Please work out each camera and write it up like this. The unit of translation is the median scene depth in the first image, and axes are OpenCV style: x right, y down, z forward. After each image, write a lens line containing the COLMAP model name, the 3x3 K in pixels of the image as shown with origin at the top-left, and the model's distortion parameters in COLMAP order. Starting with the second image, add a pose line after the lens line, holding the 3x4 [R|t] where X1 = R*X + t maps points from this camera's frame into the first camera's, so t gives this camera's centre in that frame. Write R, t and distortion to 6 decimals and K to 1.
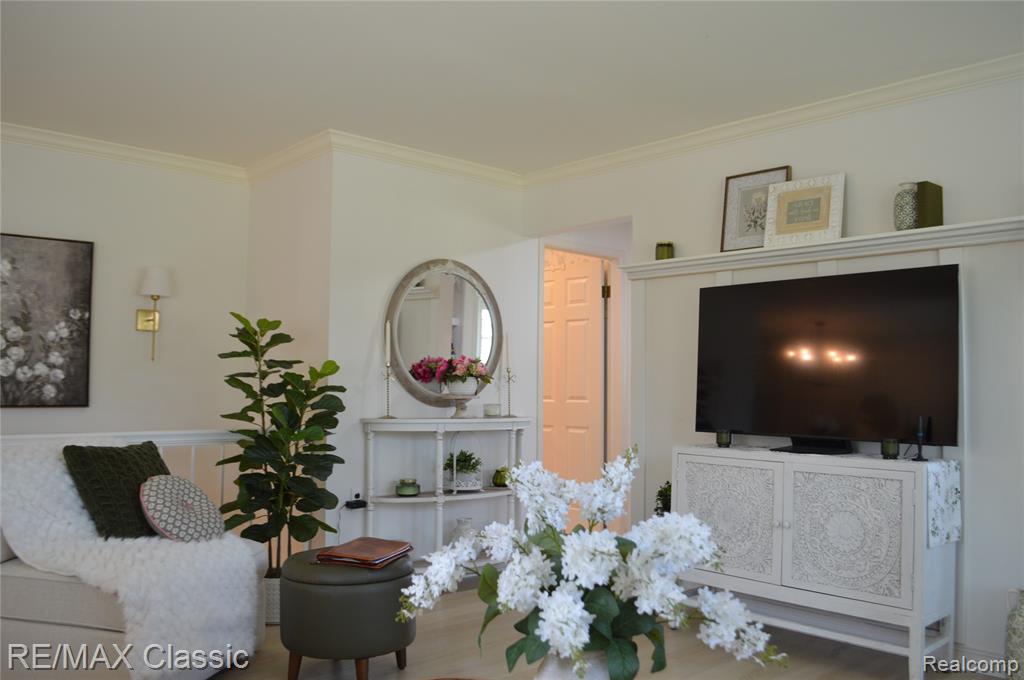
lens RADIAL K [[816.3, 0, 516.1], [0, 816.3, 342.6], [0, 0, 1]] dist [-0.088837, 0.012310]
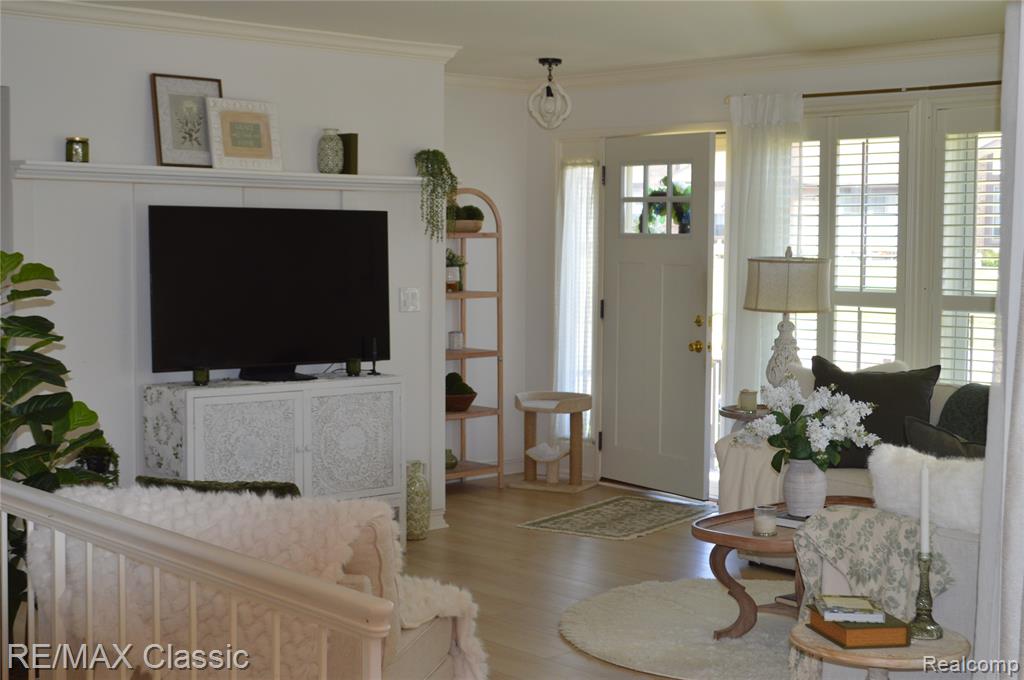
lens RADIAL K [[1467.8, 0, 513.4], [0, 1467.8, 338.5], [0, 0, 1]] dist [-0.044826, 0.000000]
pose [[0.021642, -0.087211, 0.995955, -1.420324], [-0.063108, 0.994082, 0.088419, -0.096154], [-0.997772, -0.064766, 0.016010, 0.634219]]
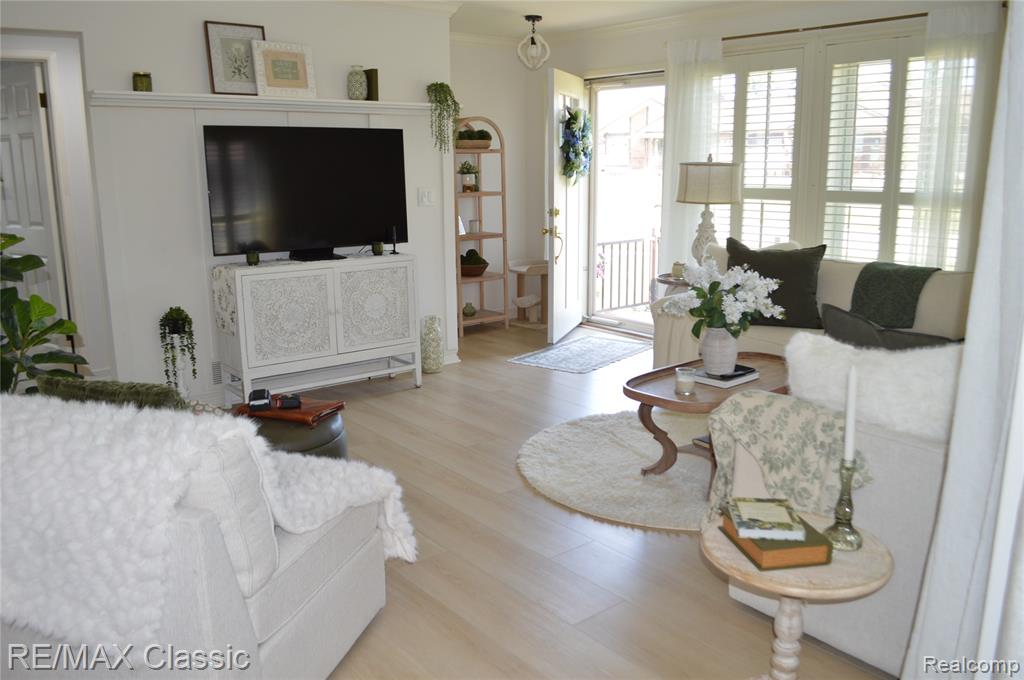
lens RADIAL K [[816.3, 0, 516.7], [0, 816.3, 340.9], [0, 0, 1]] dist [-0.088837, 0.012310]
pose [[0.065929, -0.229335, 0.971112, -0.930416], [-0.049230, 0.971297, 0.232721, -0.062235], [-0.996609, -0.063151, 0.052746, 0.549502]]
